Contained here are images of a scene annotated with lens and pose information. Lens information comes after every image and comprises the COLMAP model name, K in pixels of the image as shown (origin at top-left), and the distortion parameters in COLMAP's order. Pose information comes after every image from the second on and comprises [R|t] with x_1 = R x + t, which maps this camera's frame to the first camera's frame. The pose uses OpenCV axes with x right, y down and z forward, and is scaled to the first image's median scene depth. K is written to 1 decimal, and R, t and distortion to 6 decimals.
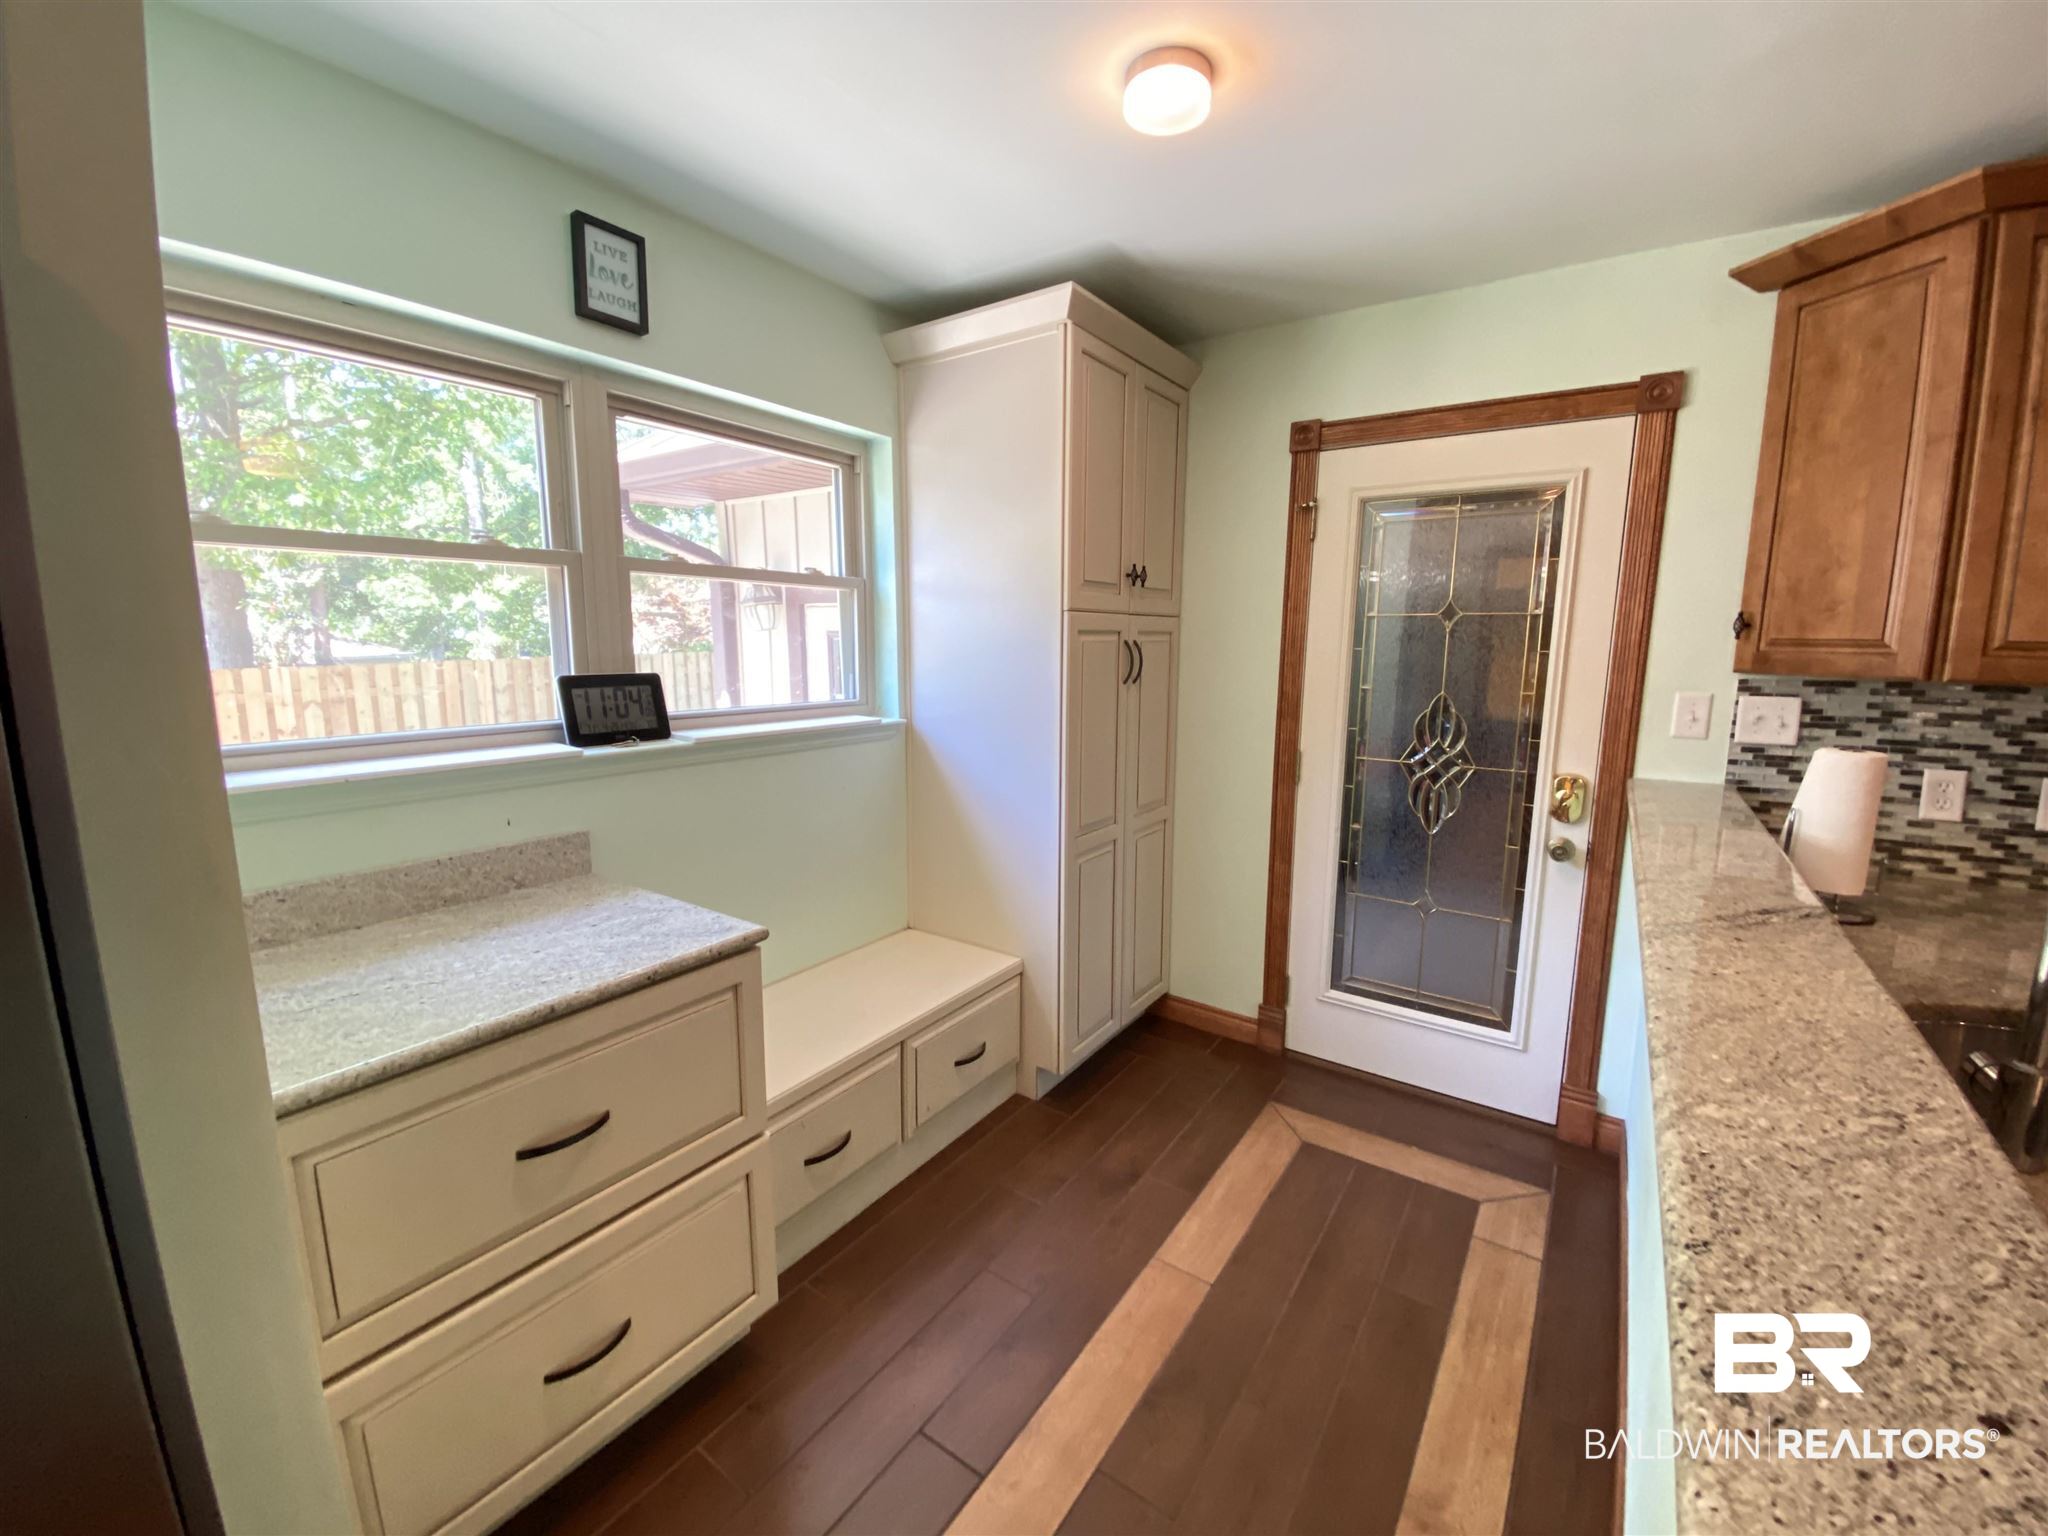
lens RADIAL K [[830.8, 0, 1019.9], [0, 830.8, 780.6], [0, 0, 1]] dist [-0.002495, -0.008929]
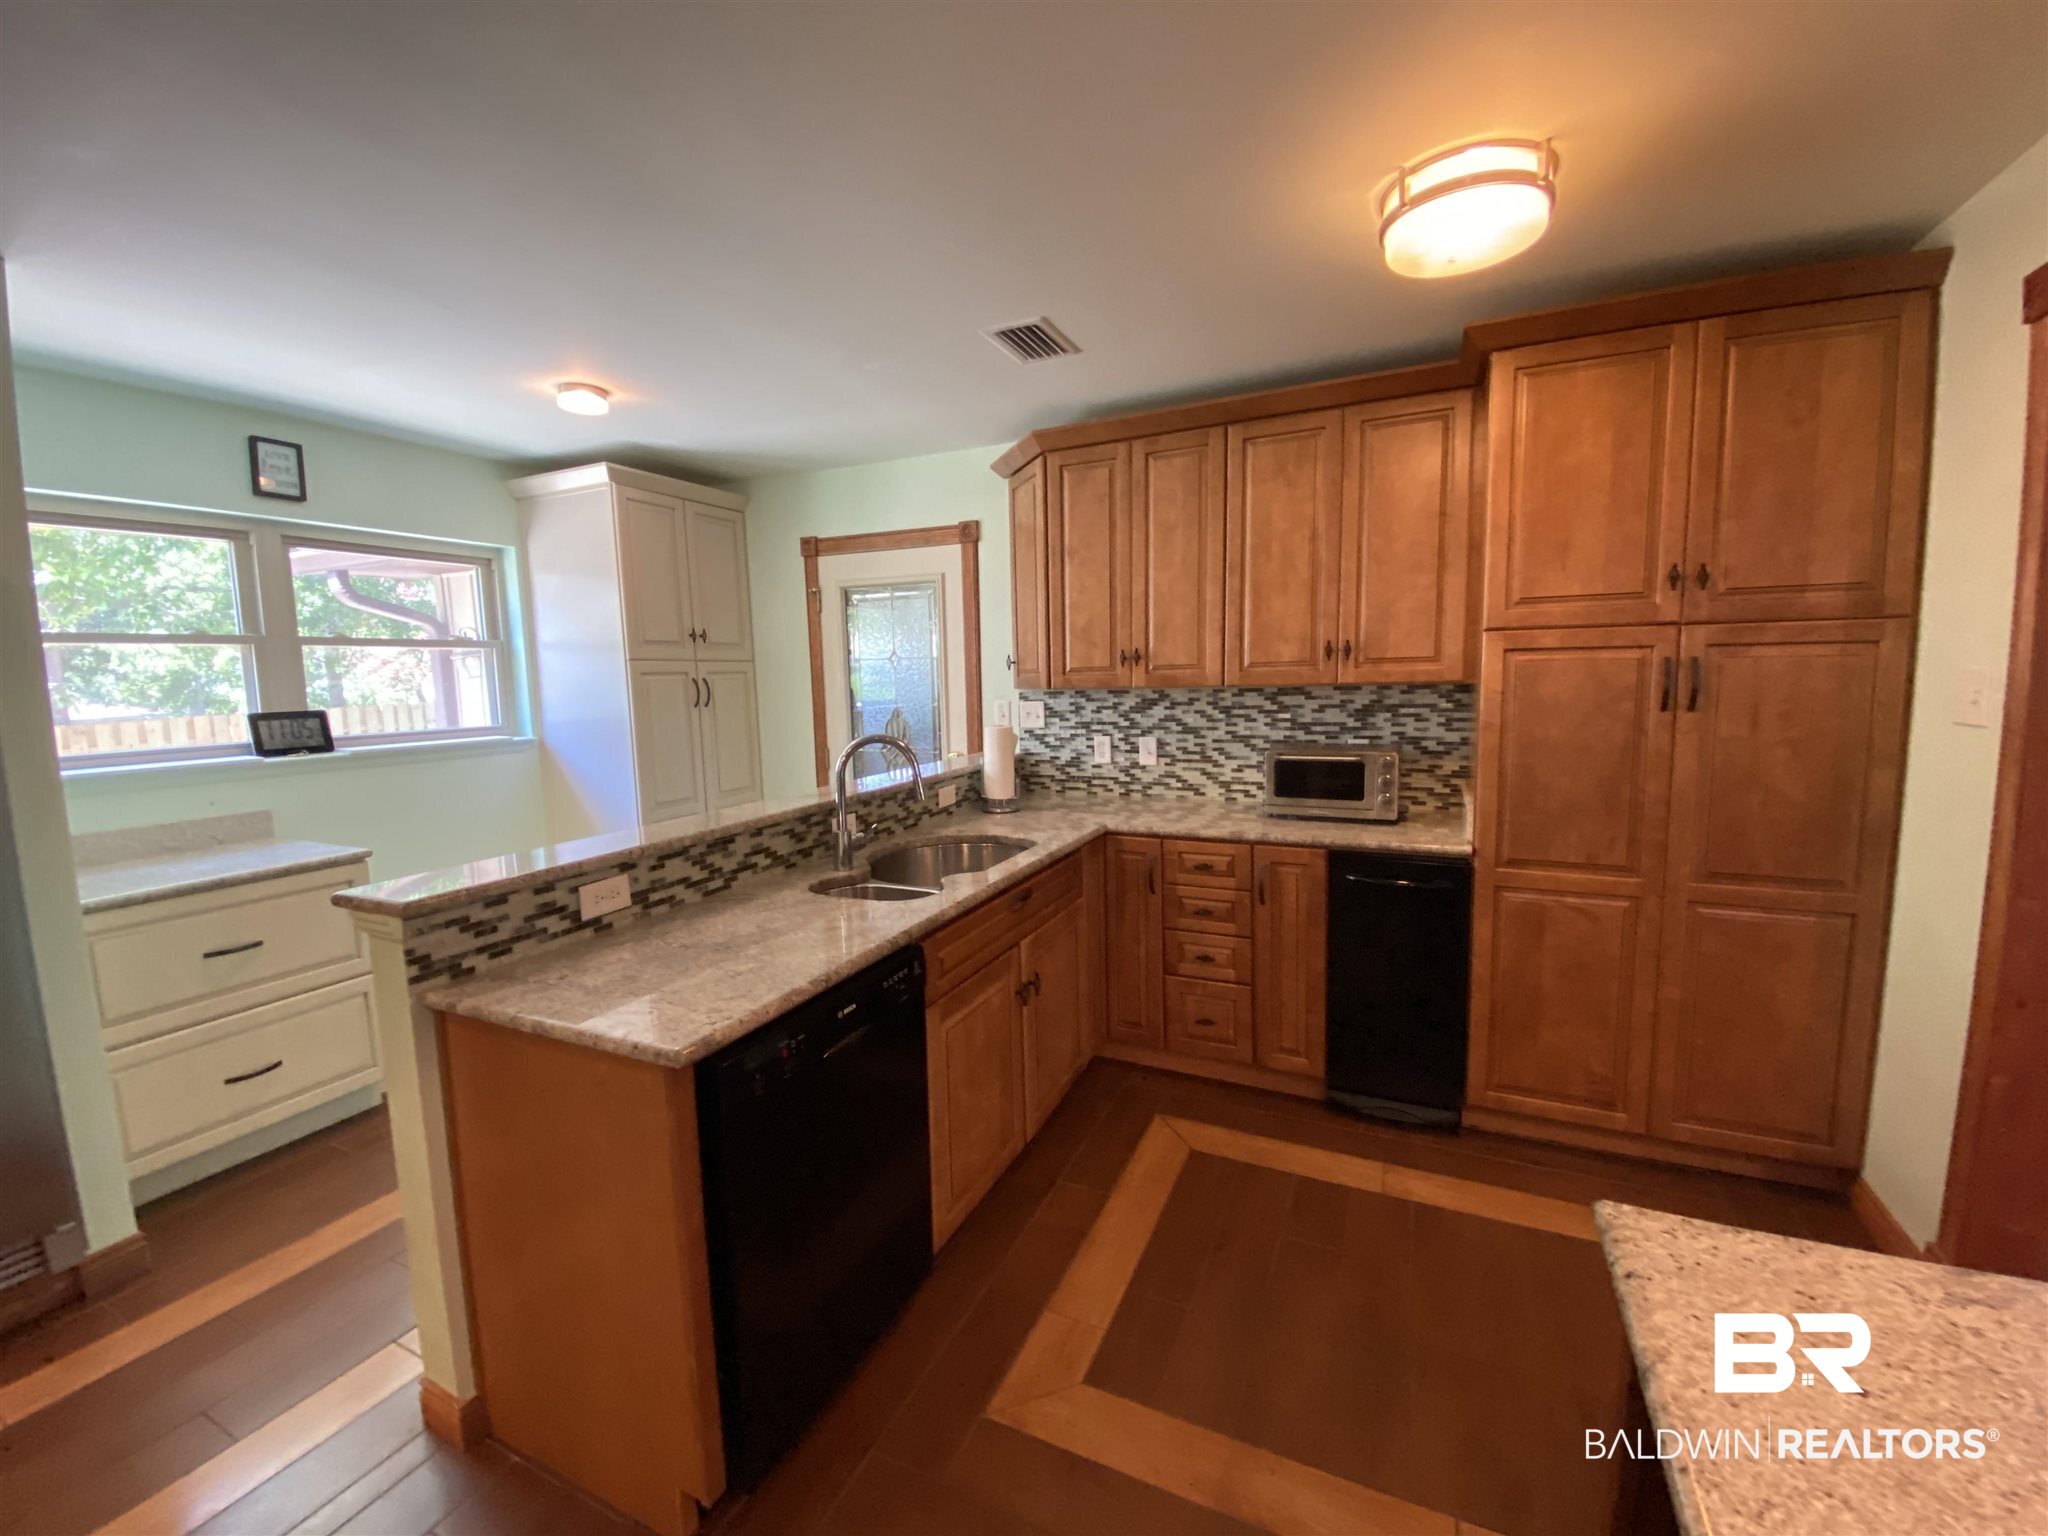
lens RADIAL K [[830.8, 0, 1035.1], [0, 830.8, 777.6], [0, 0, 1]] dist [-0.002495, -0.008929]
pose [[0.981843, -0.049363, 0.183158, 0.603111], [0.056938, 0.997717, -0.036329, 0.133713], [-0.180946, 0.046098, 0.982412, -0.781559]]
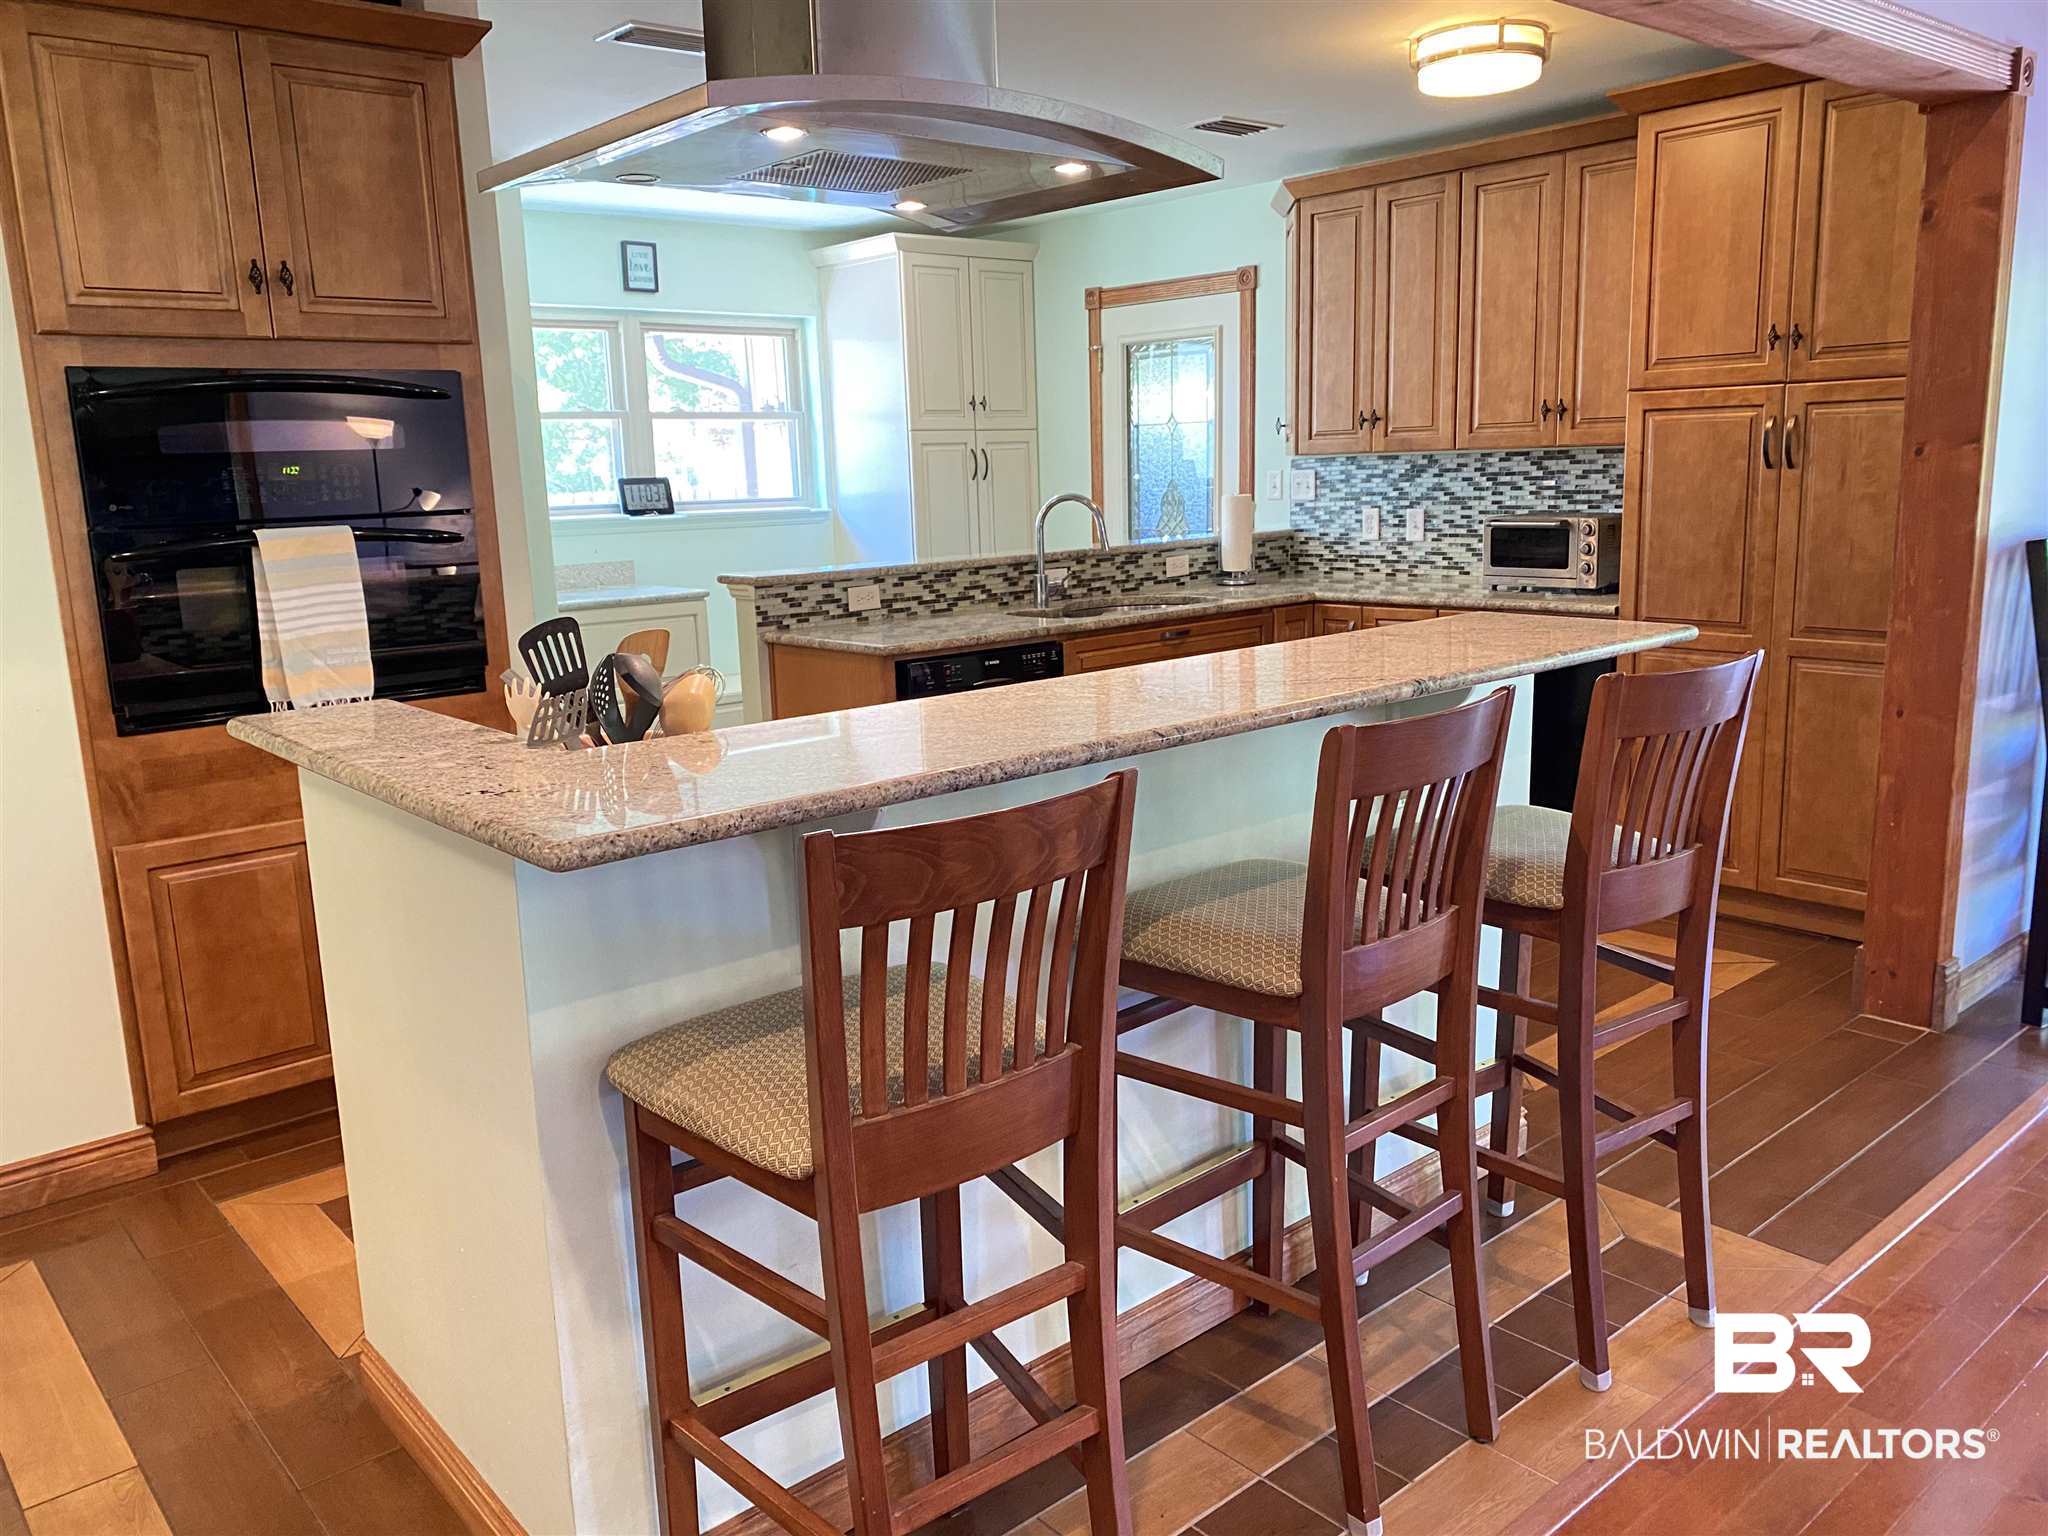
lens RADIAL K [[1570.6, 0, 1005.9], [0, 1570.6, 769.9], [0, 0, 1]] dist [0.046682, -0.038102]
pose [[0.969669, 0.013339, -0.244059, 1.145554], [-0.004583, 0.999326, 0.036410, 0.386728], [0.244380, -0.034187, 0.969077, -2.207162]]
